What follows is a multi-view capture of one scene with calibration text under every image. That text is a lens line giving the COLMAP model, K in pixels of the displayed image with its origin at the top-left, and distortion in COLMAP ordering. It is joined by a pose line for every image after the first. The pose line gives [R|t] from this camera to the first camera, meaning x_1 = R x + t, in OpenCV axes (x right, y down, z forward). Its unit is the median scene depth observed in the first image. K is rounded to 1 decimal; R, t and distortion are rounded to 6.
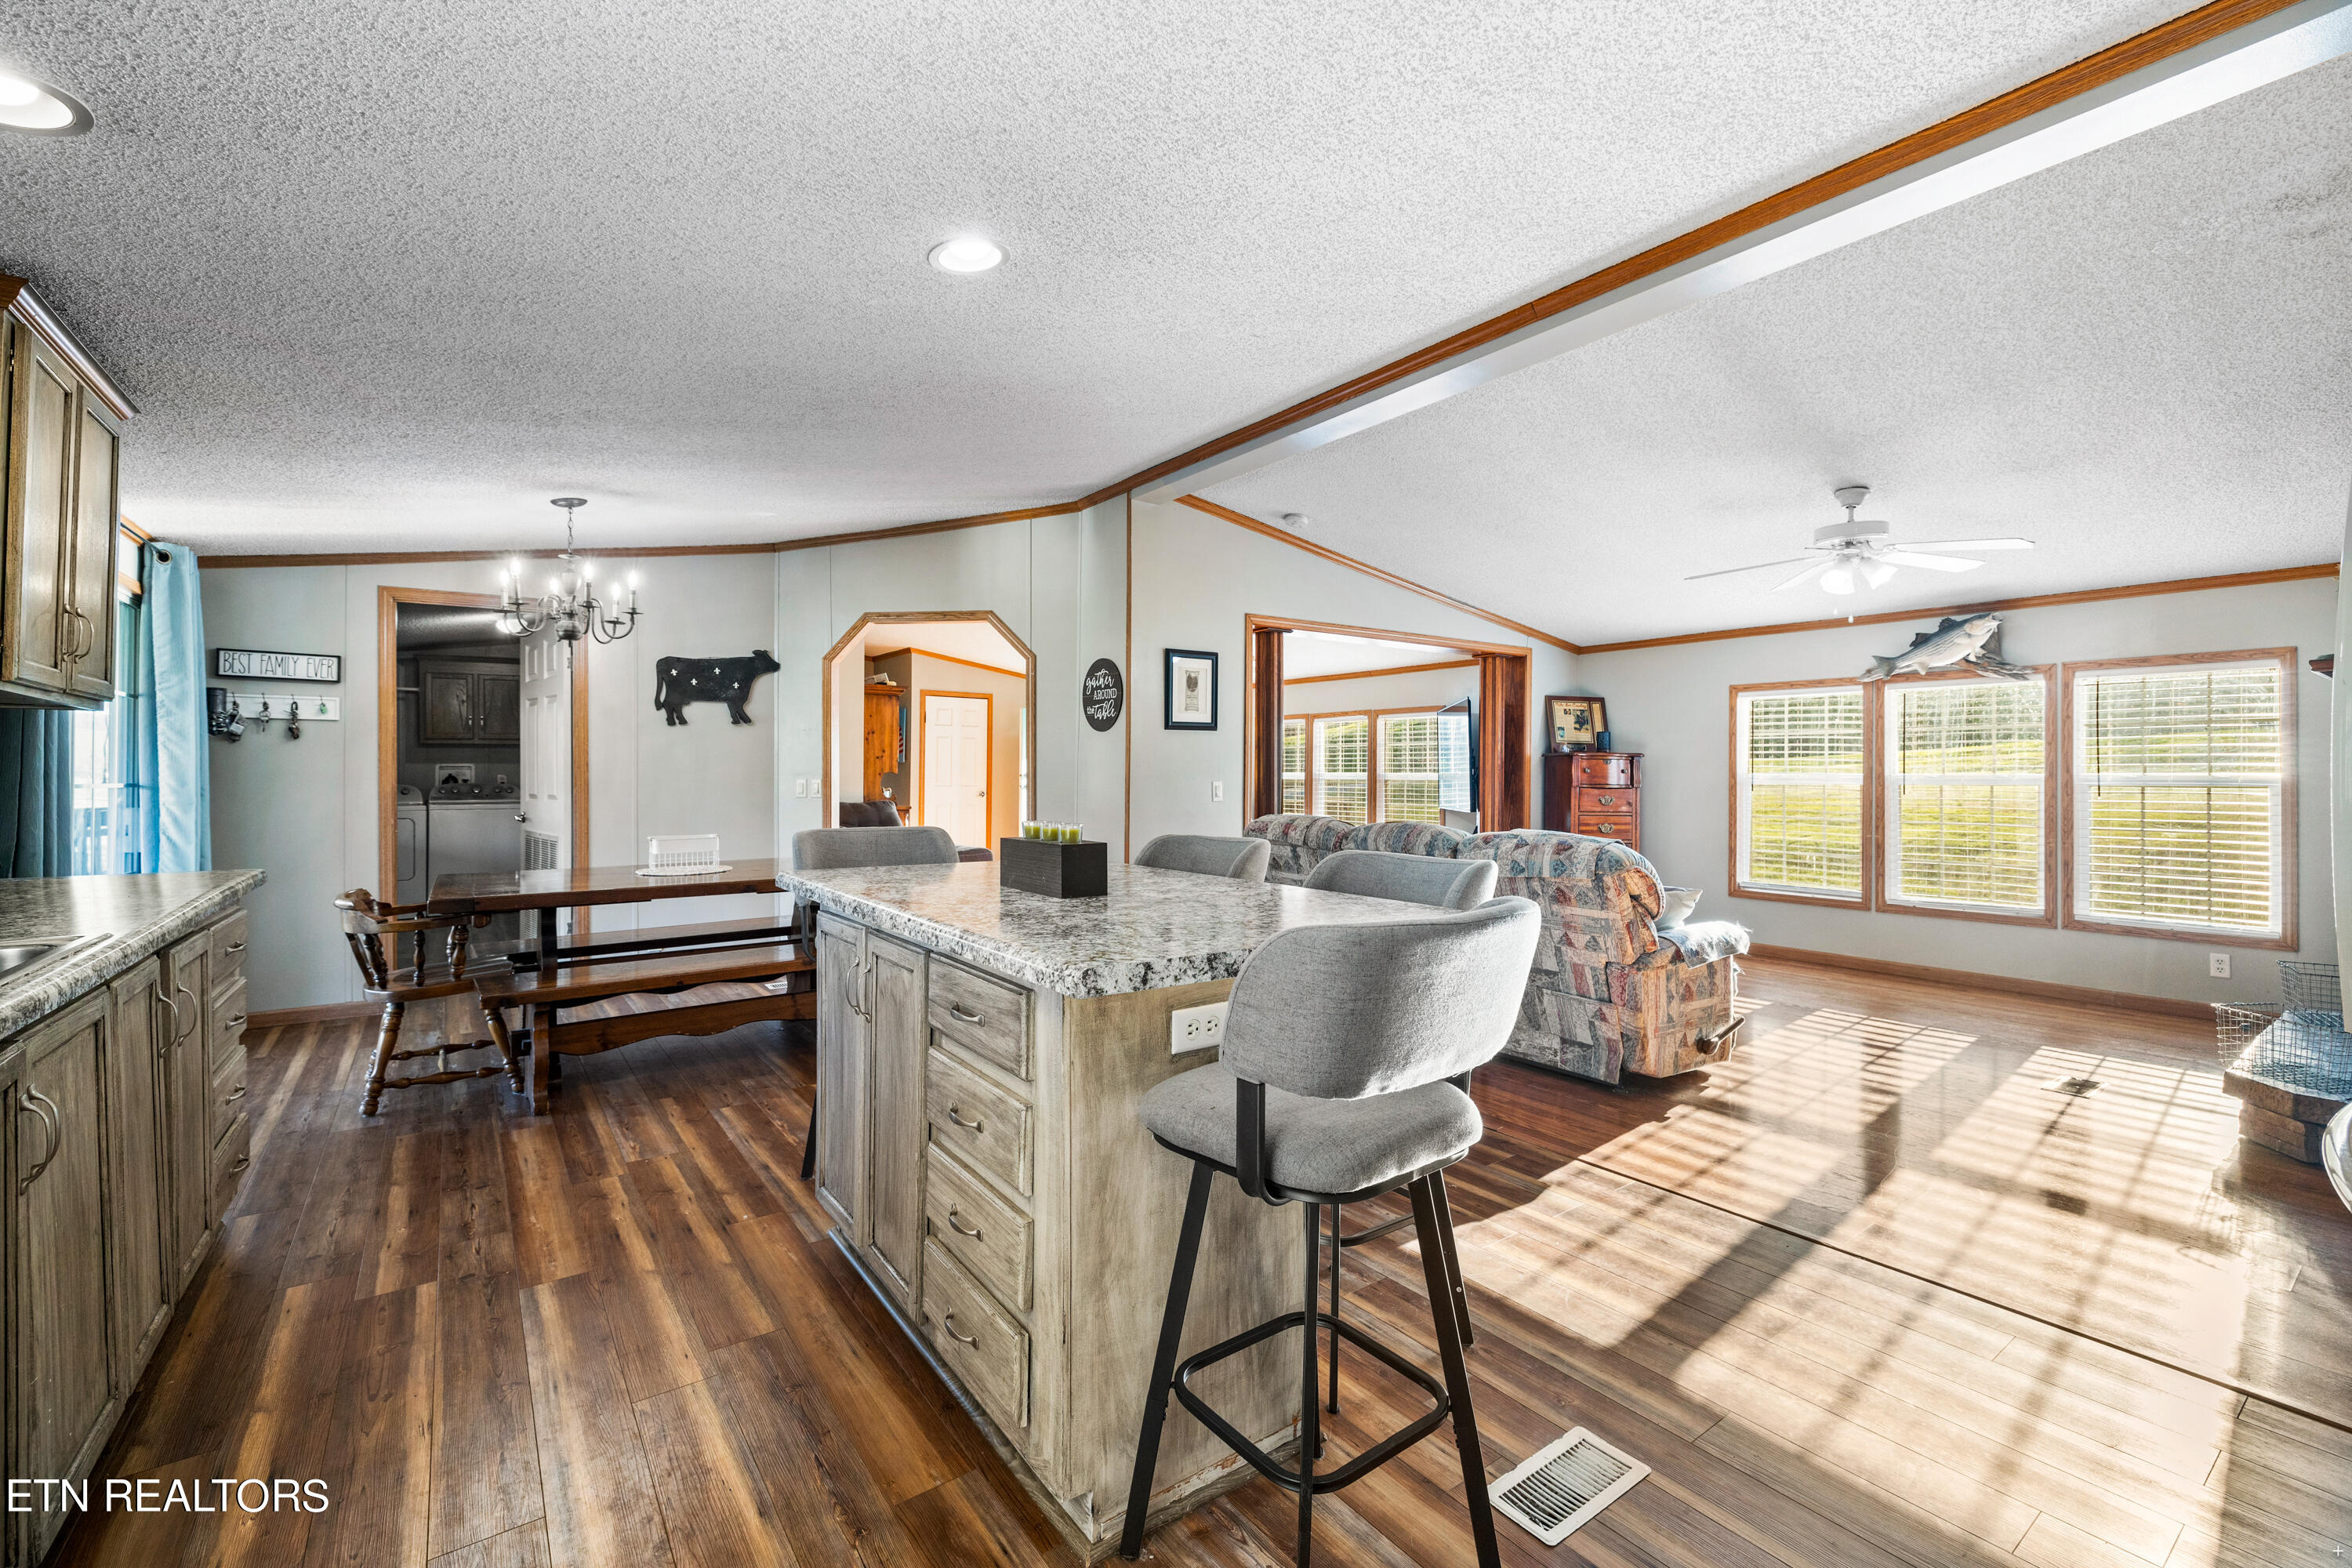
lens RADIAL K [[988.3, 0, 1168.1], [0, 988.3, 779.1], [0, 0, 1]] dist [-0.002837, -0.000194]
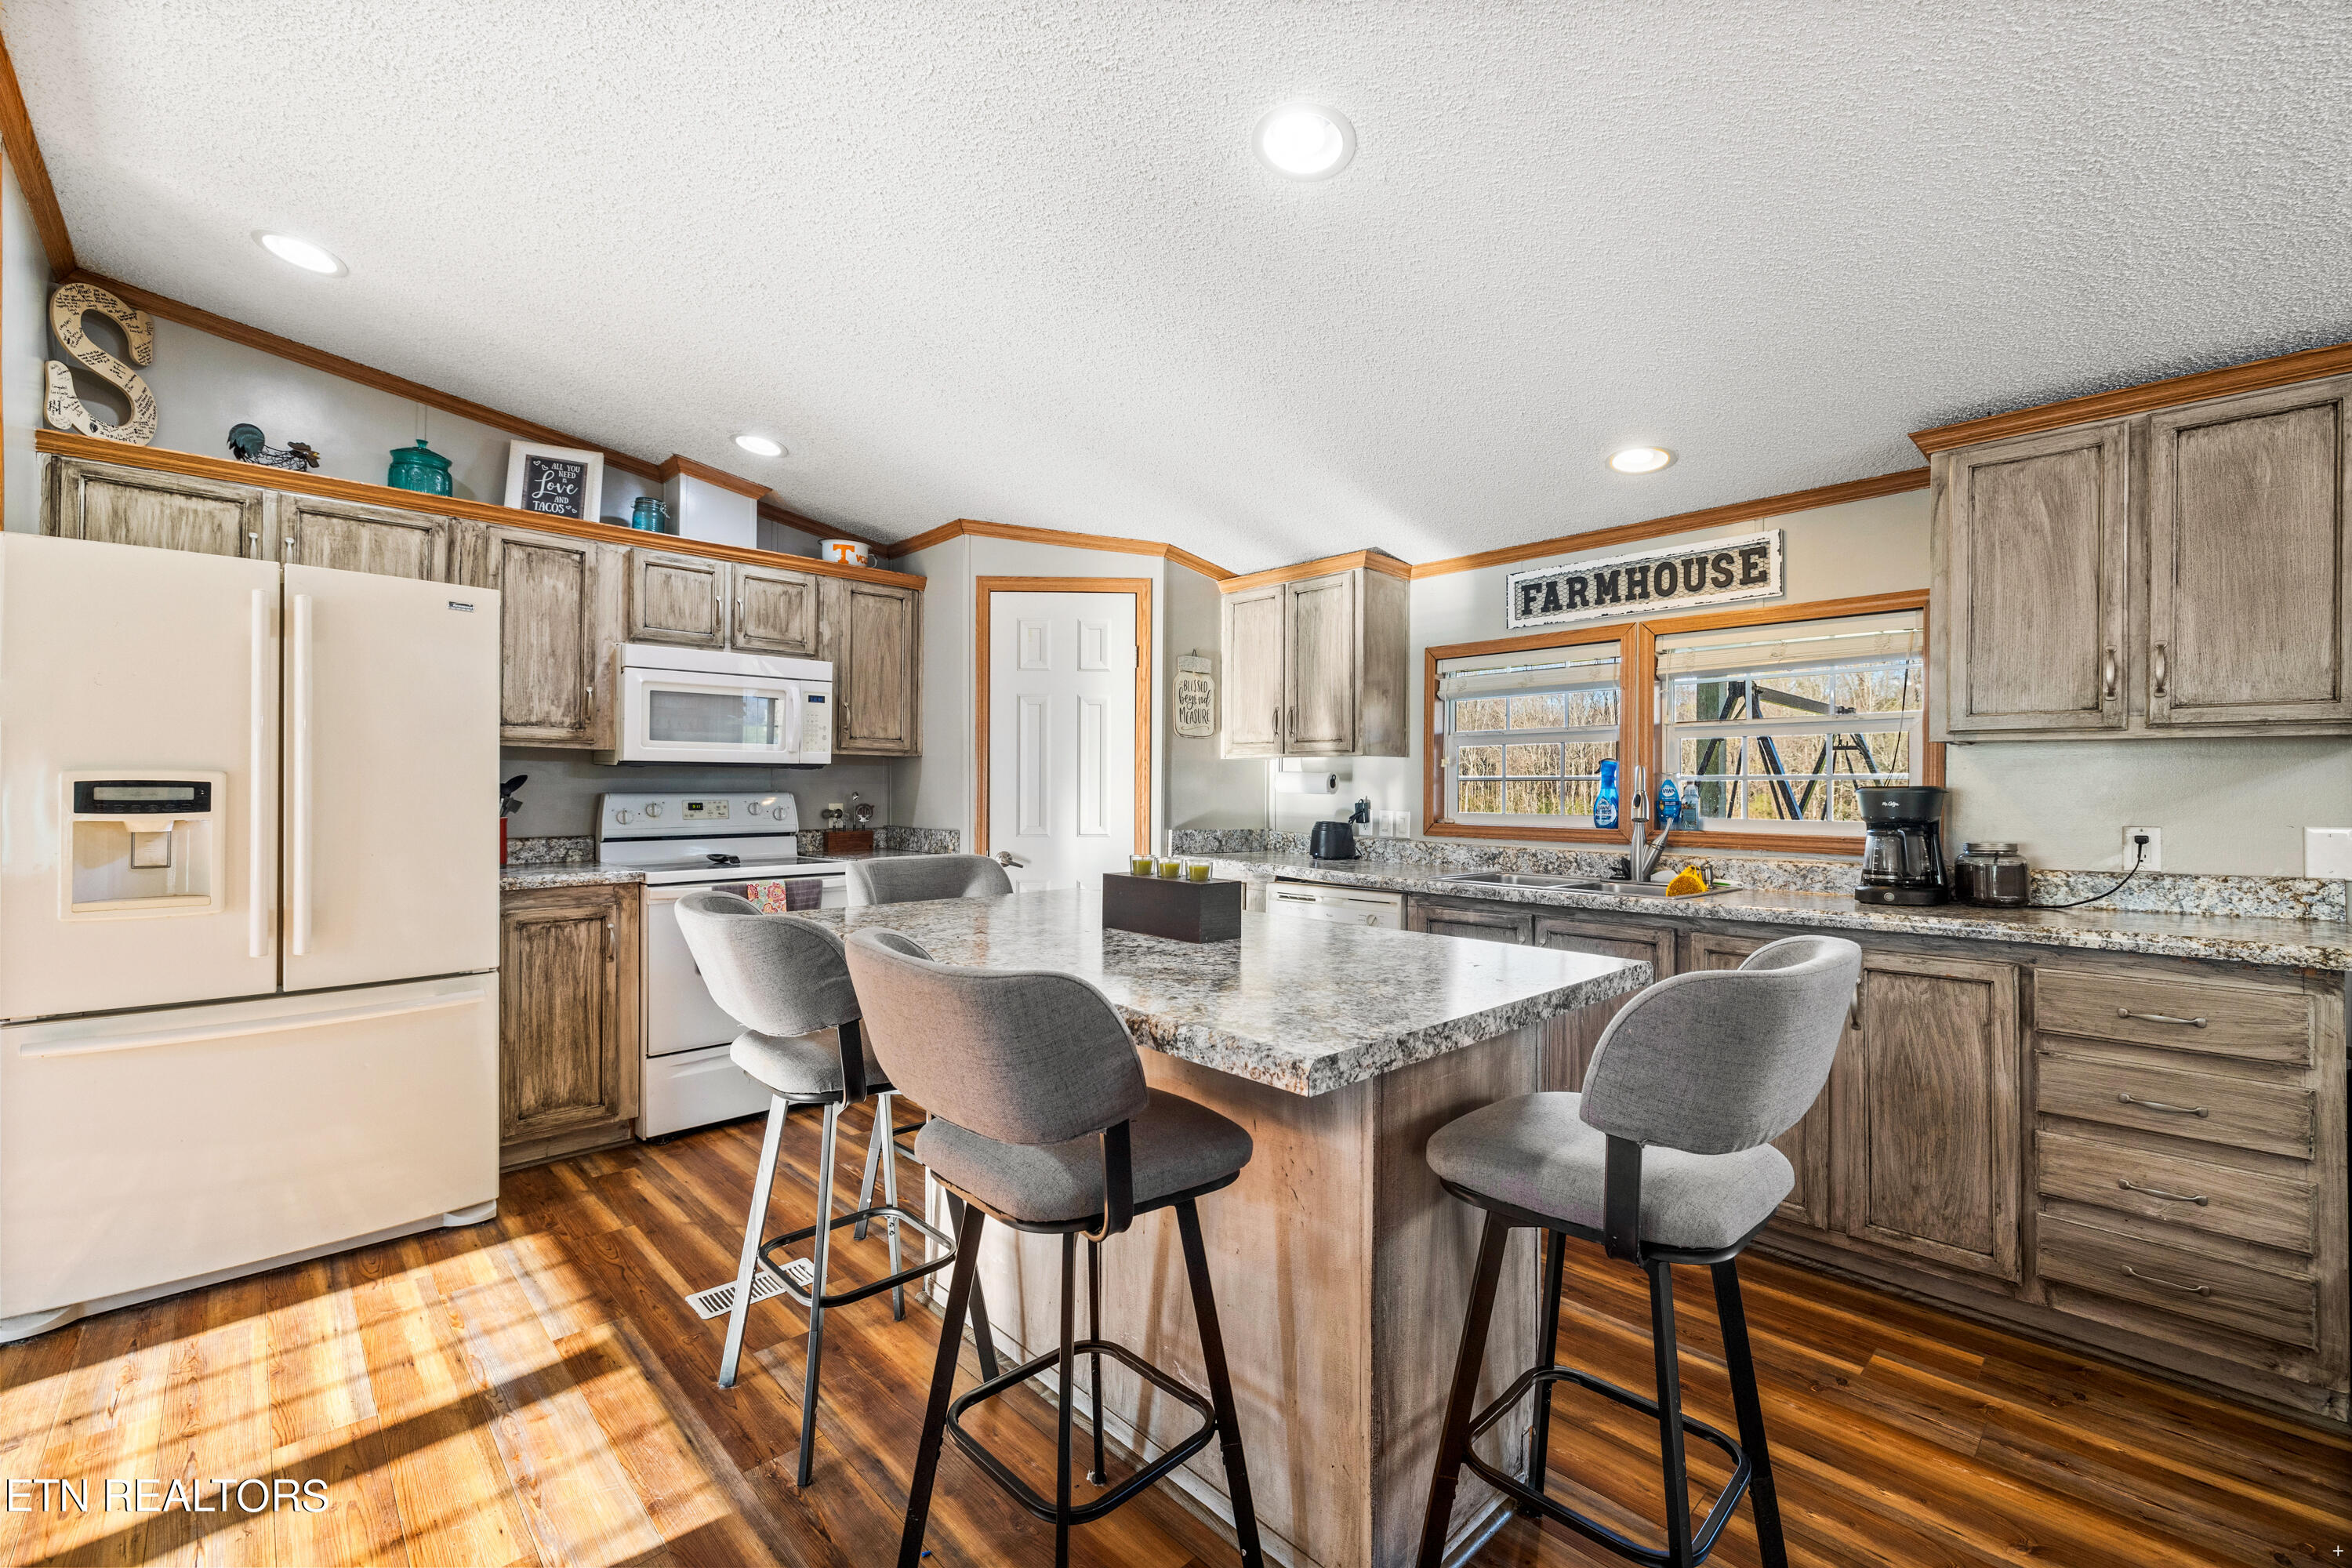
lens RADIAL K [[982.6, 0, 1176.9], [0, 982.6, 782.5], [0, 0, 1]] dist [0.000497, -0.000041]
pose [[-0.990659, -0.008627, -0.136089, -0.000468], [-0.008591, 0.999963, -0.000850, -0.009447], [0.136092, 0.000327, -0.990696, 0.768007]]
